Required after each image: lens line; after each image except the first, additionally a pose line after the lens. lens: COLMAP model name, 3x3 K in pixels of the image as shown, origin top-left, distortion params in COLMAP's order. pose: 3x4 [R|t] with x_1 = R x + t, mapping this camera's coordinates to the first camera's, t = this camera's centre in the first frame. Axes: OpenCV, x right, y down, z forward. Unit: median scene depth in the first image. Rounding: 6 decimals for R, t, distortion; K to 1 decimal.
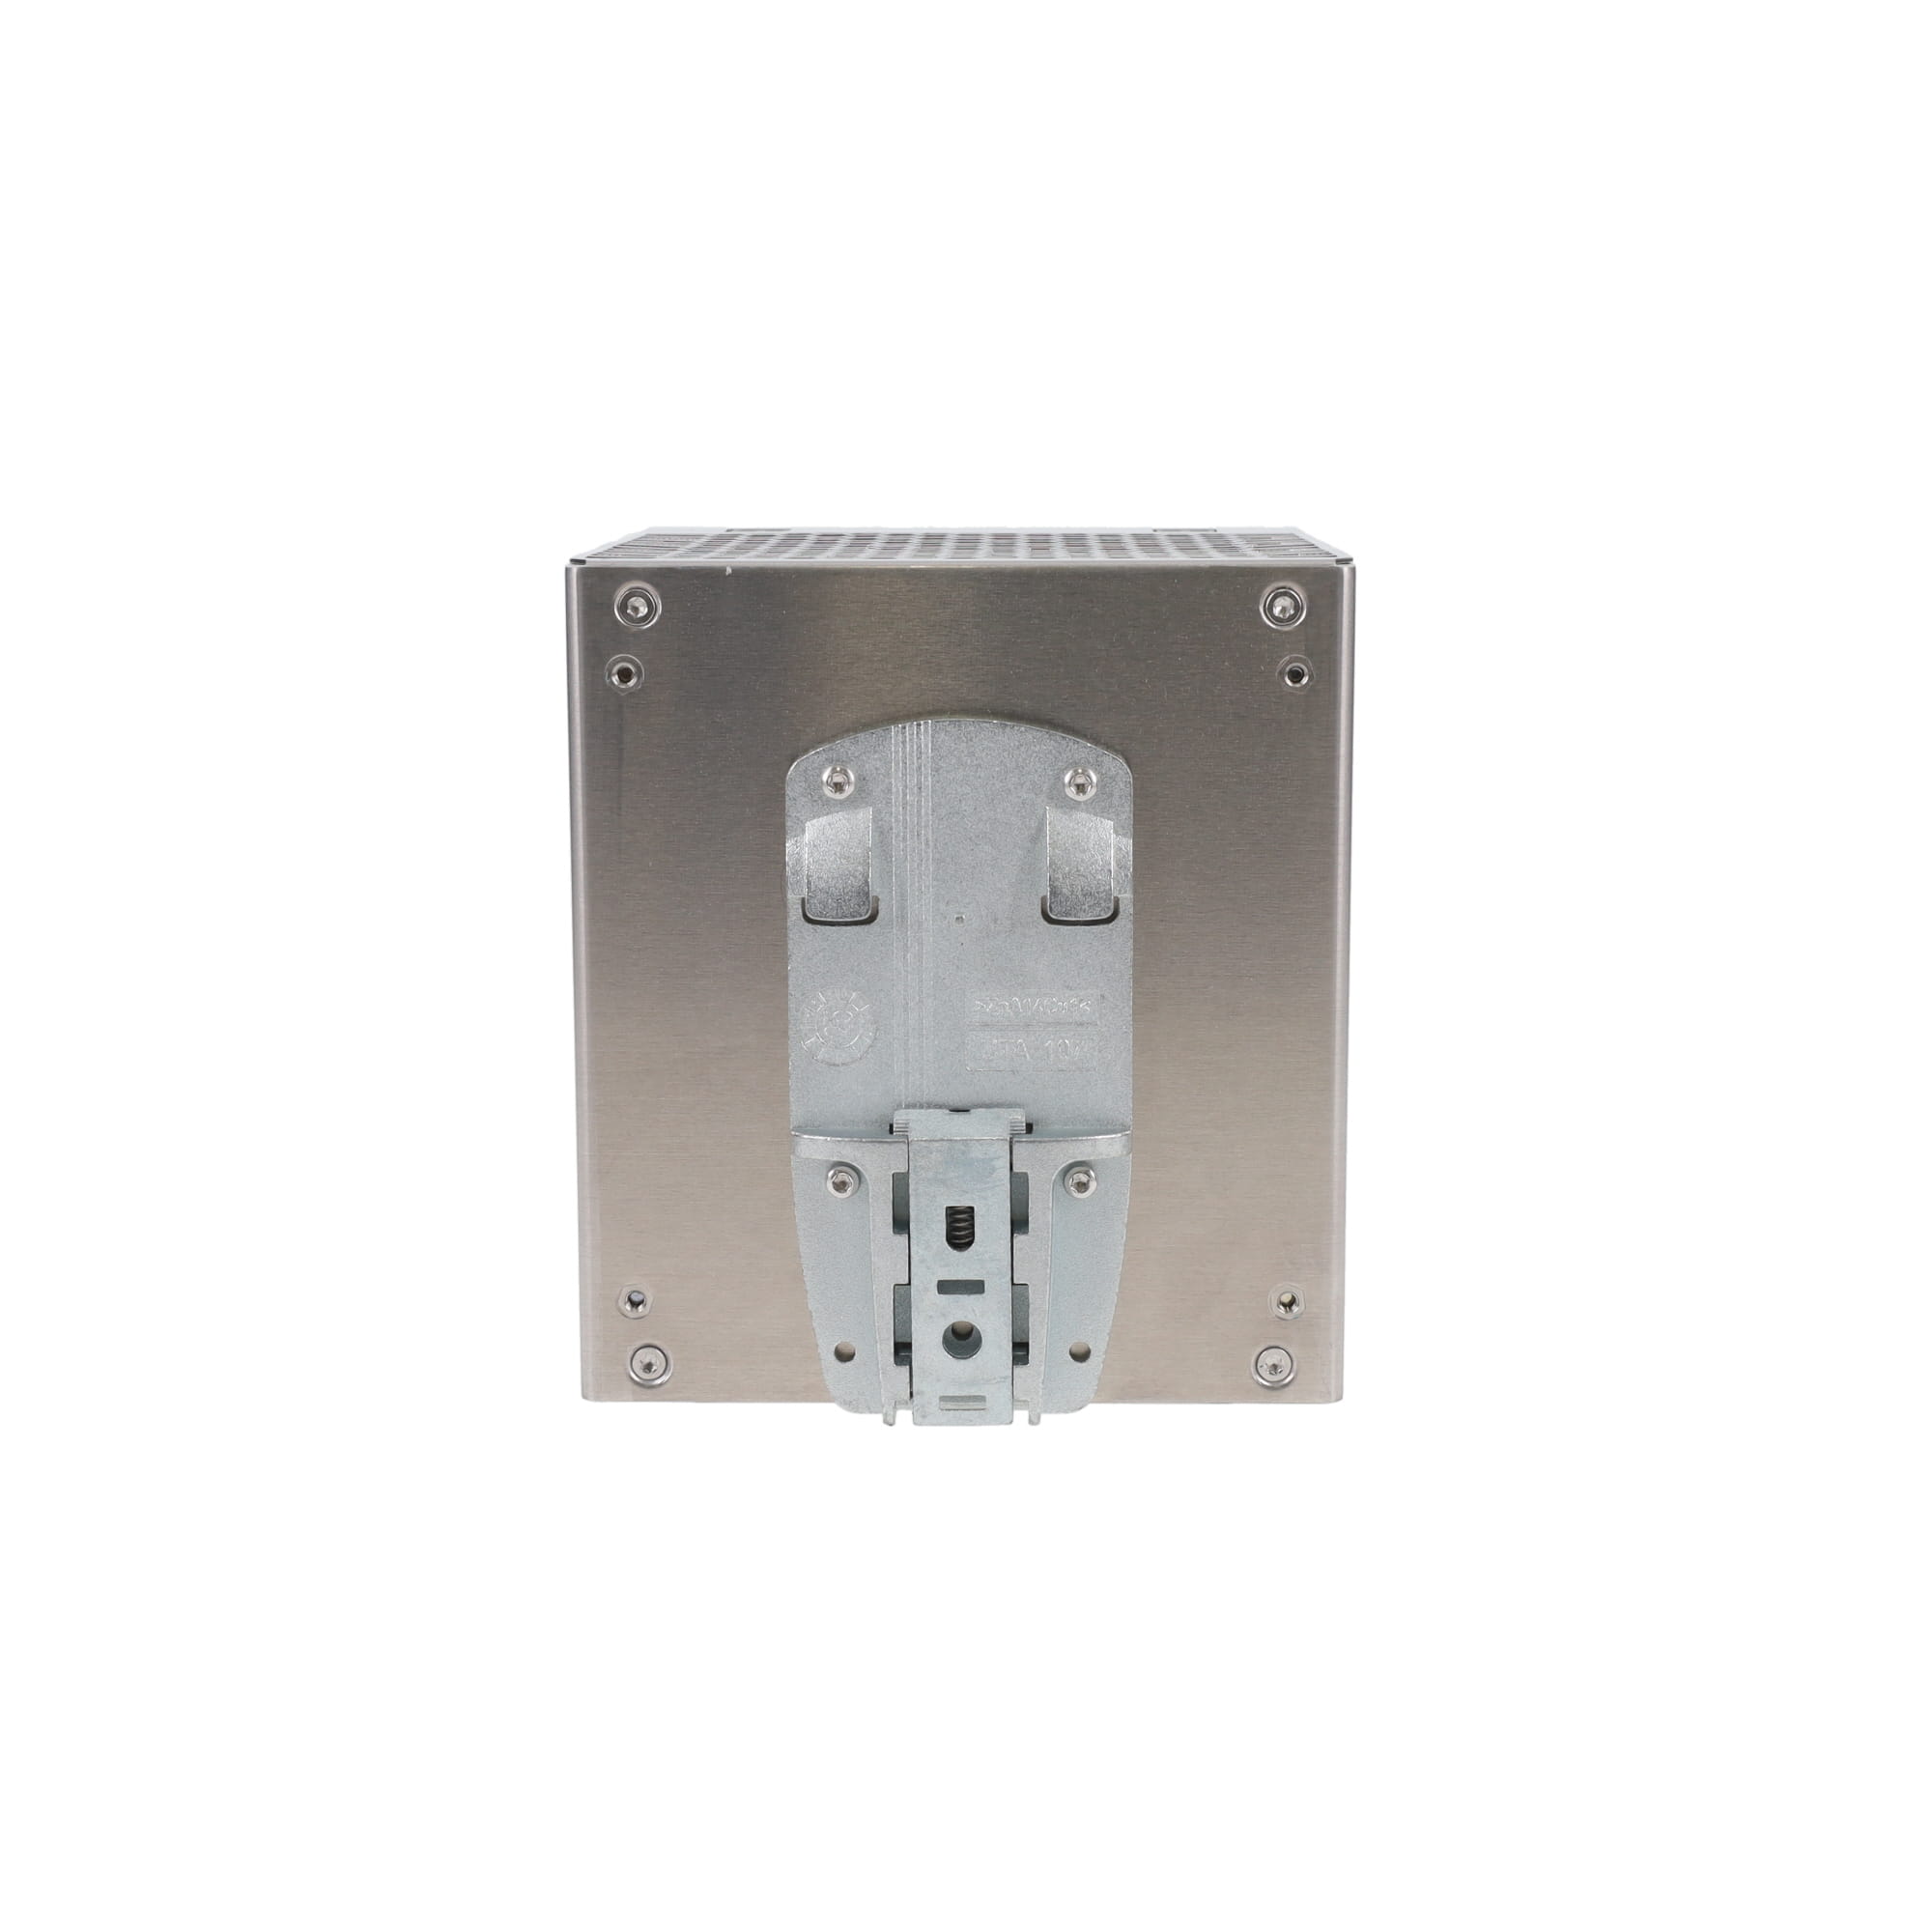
lens RADIAL K [[3549.8, 0, 966.0], [0, 3549.8, 966.0], [0, 0, 1]] dist [0.015478, -0.216878]
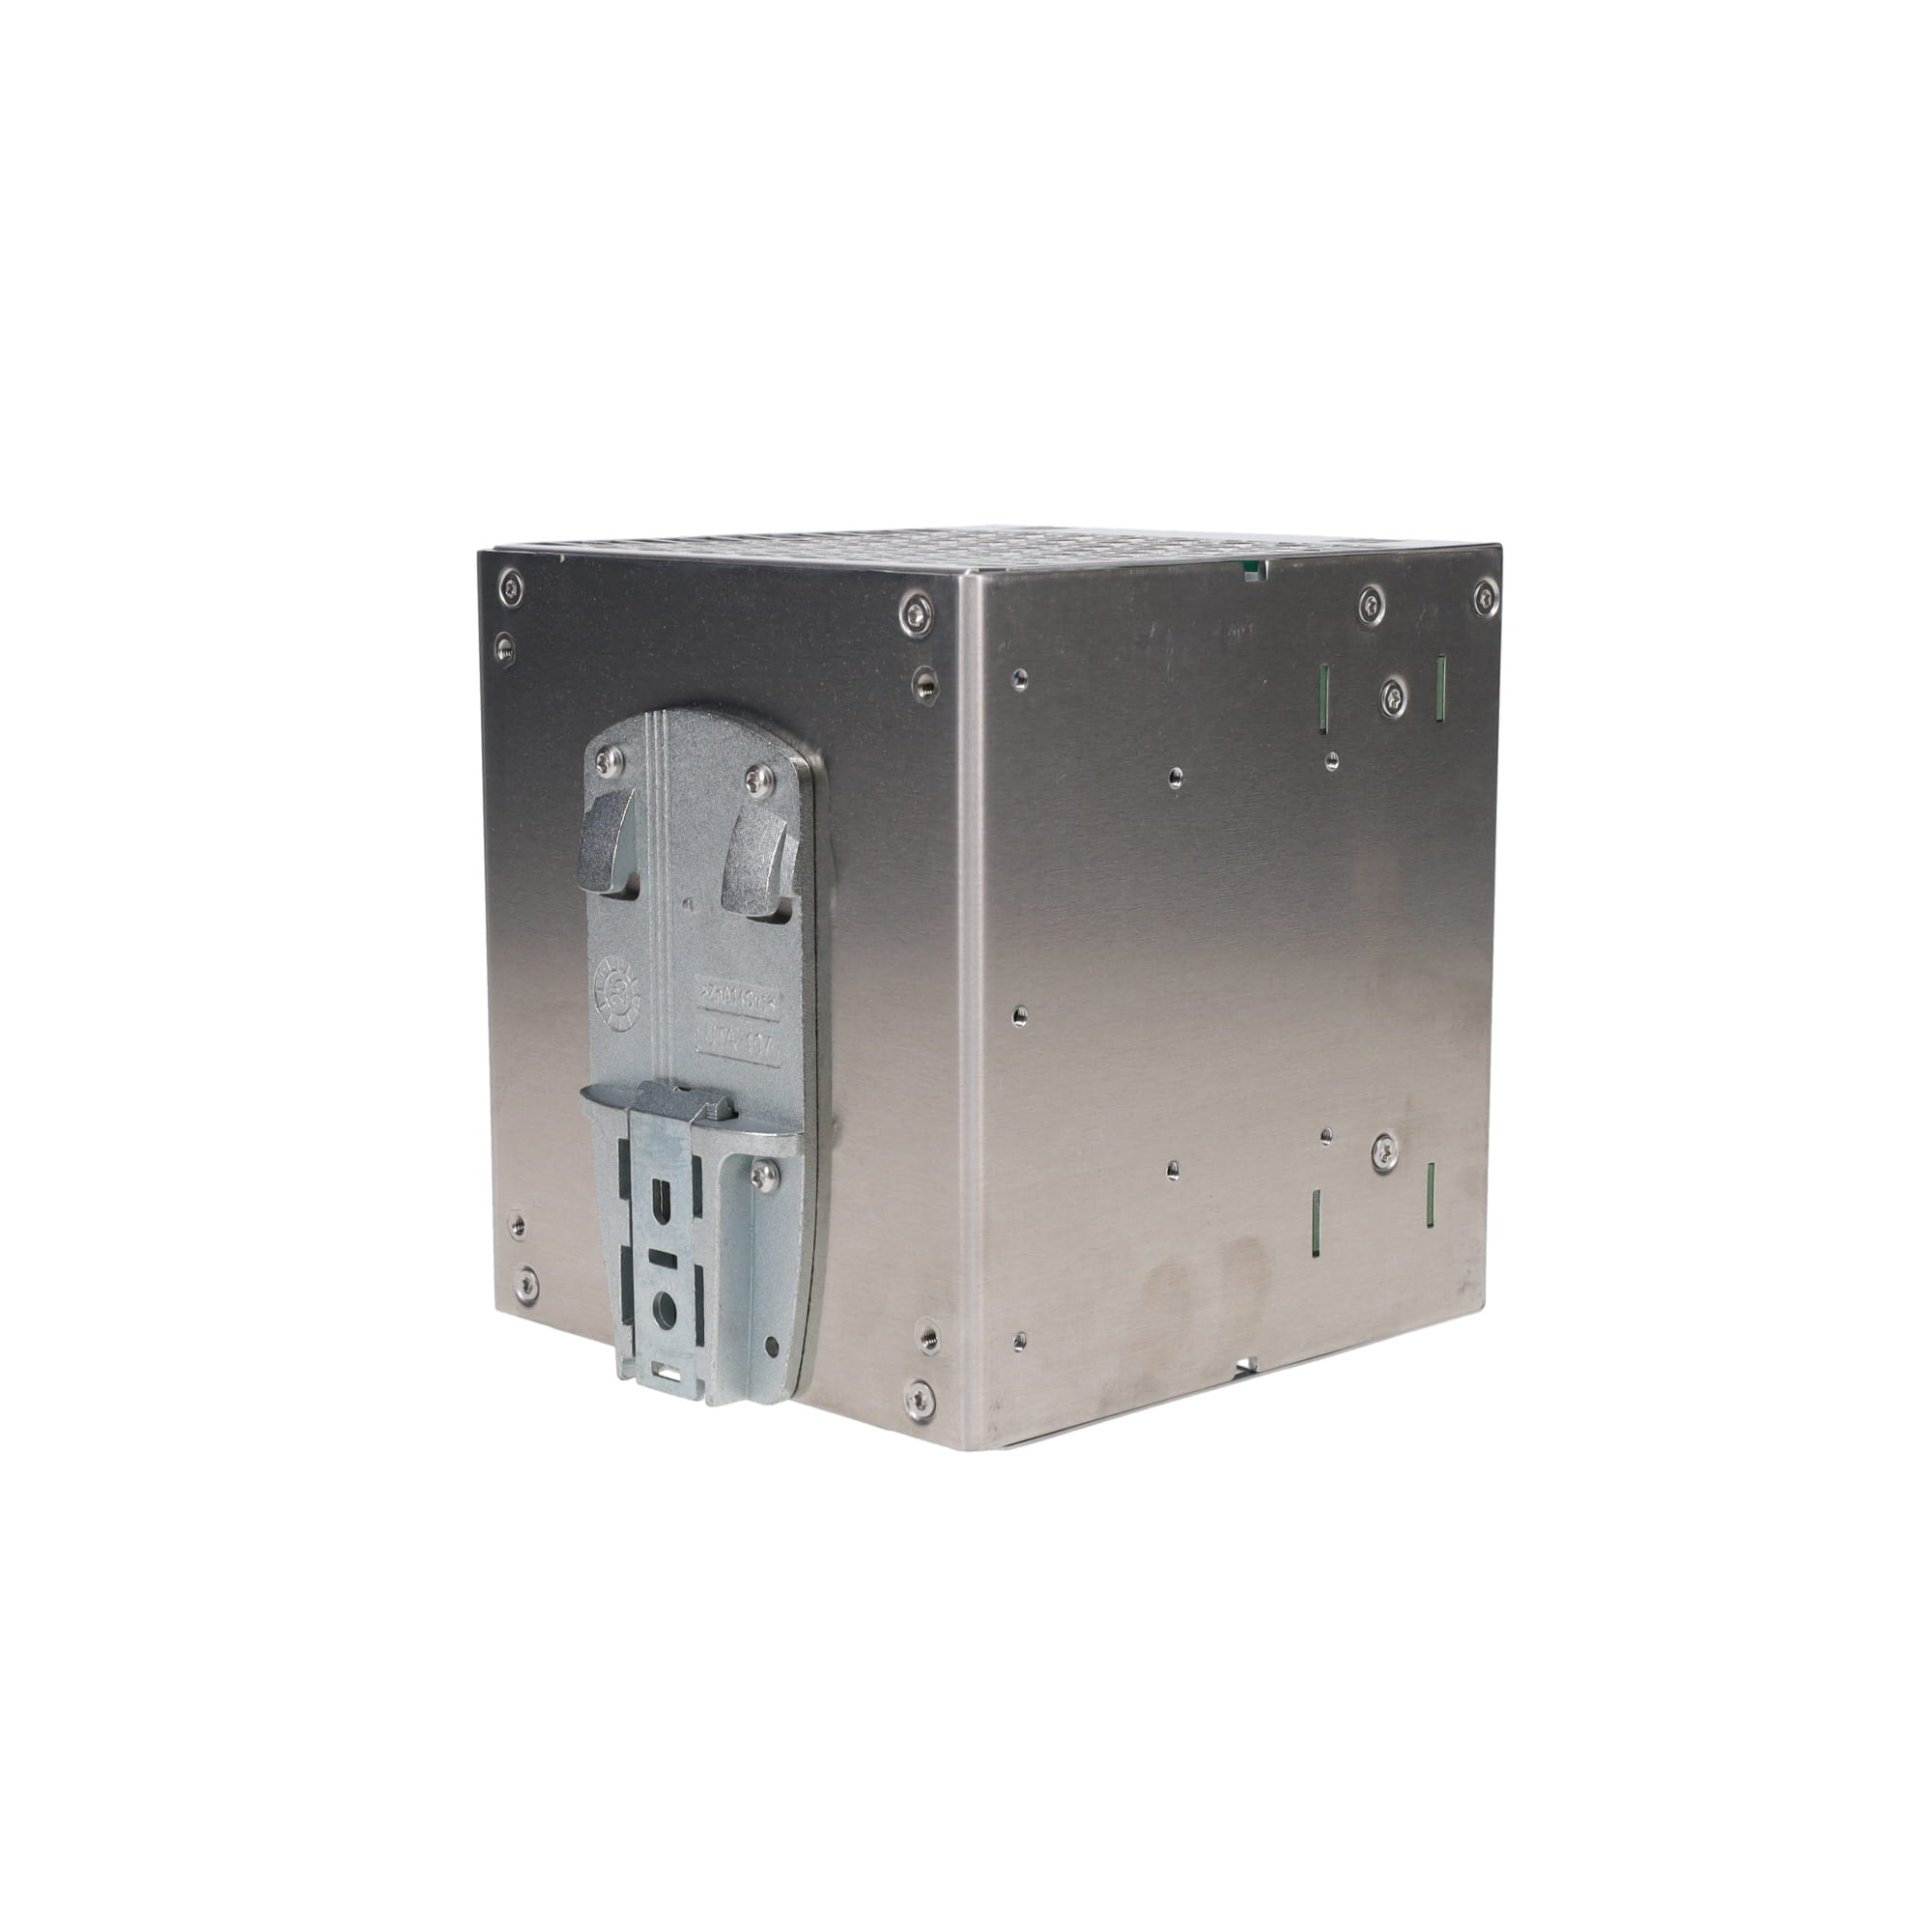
lens RADIAL K [[3549.8, 0, 966.0], [0, 3549.8, 966.0], [0, 0, 1]] dist [0.015478, -0.216878]
pose [[0.702778, 0.113744, -0.702257, 0.779510], [-0.113177, 0.992440, 0.047484, -0.053331], [0.702349, 0.046109, 0.710338, 0.325394]]
